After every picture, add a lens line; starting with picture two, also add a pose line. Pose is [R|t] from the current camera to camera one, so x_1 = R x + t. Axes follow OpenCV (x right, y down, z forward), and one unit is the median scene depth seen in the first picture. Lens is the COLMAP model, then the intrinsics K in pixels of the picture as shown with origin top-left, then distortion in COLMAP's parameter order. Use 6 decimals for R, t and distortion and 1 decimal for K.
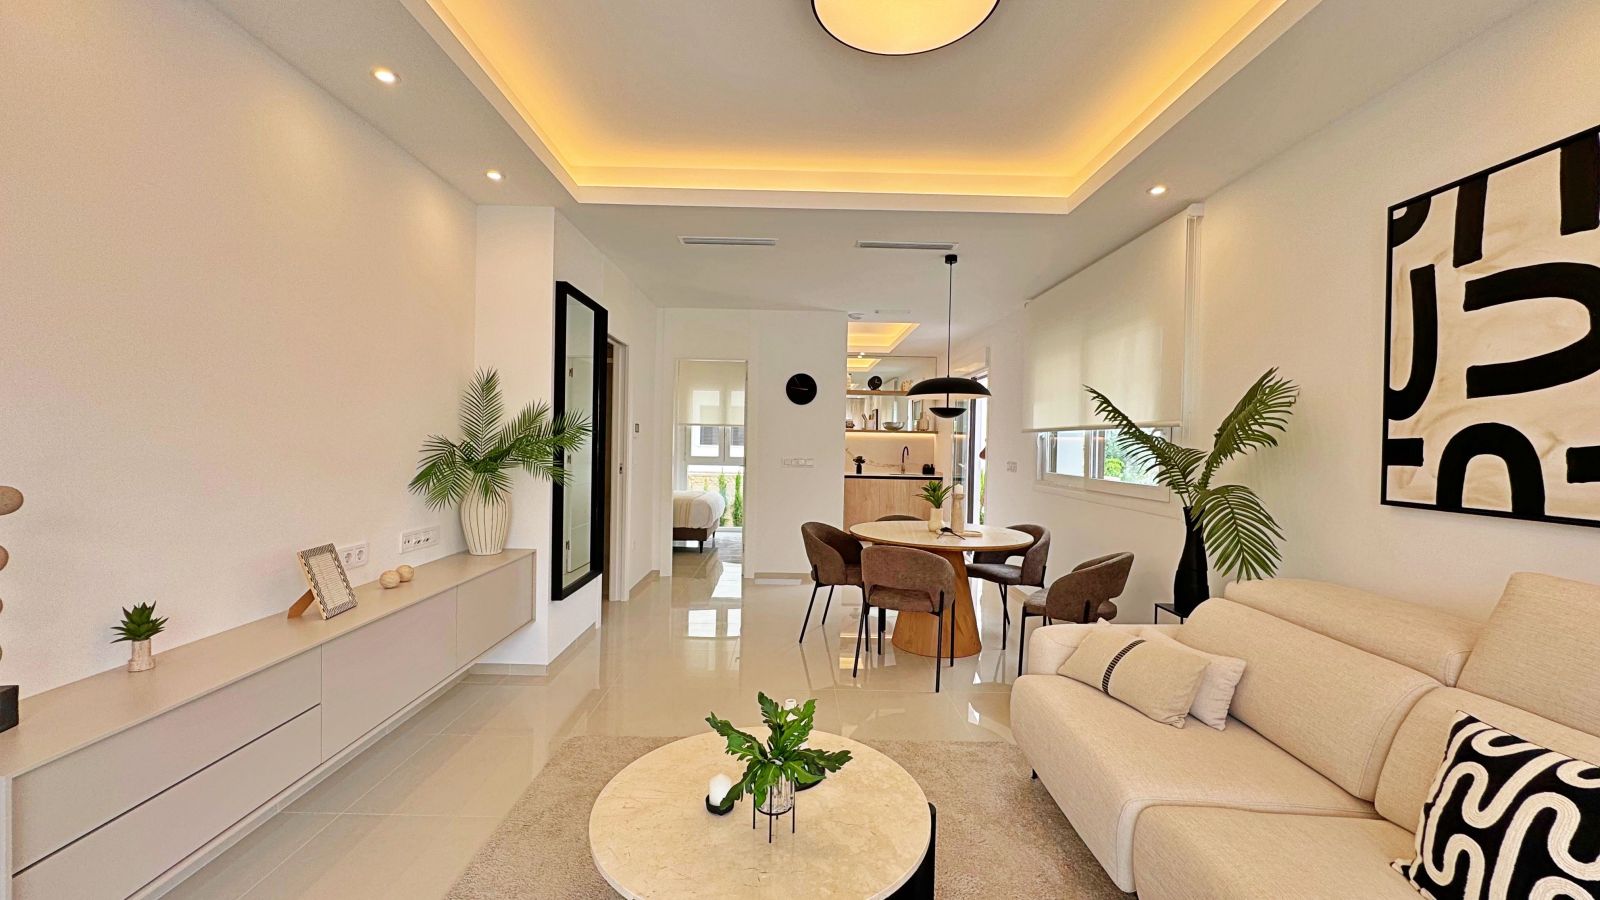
lens RADIAL K [[639.9, 0, 800.0], [0, 639.9, 450.0], [0, 0, 1]] dist [-0.002484, -0.000255]
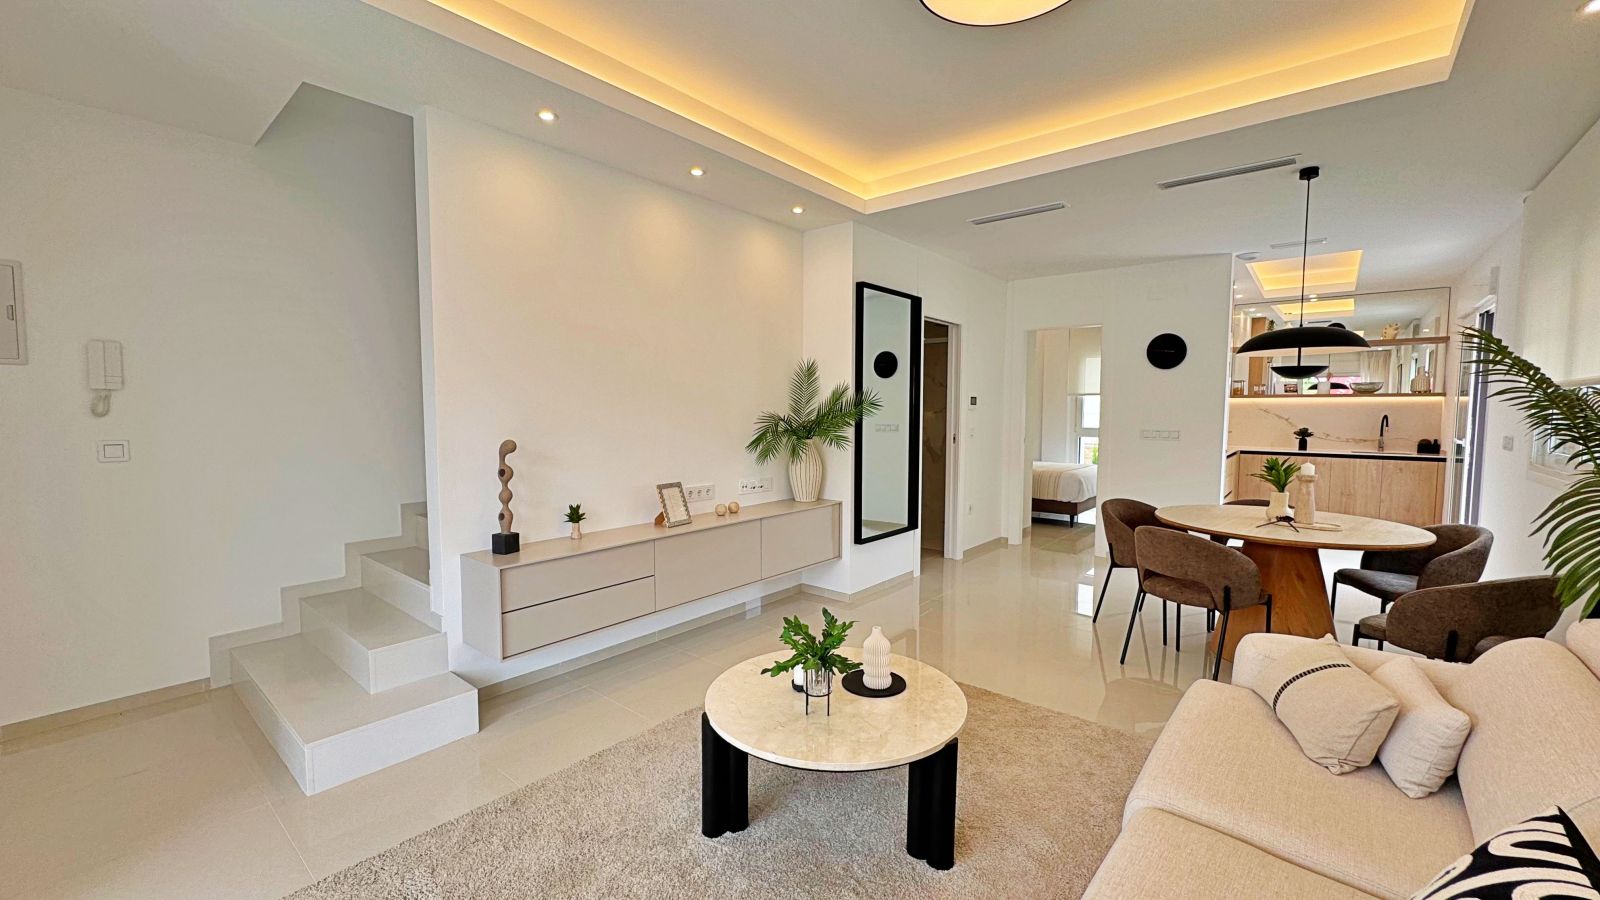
lens RADIAL K [[639.9, 0, 800.0], [0, 639.9, 450.0], [0, 0, 1]] dist [-0.002484, -0.000255]
pose [[0.760999, 0.023856, -0.648314, 0.283447], [0.004665, 0.999097, 0.042239, 0.001576], [0.648736, -0.035168, 0.760200, -0.002044]]
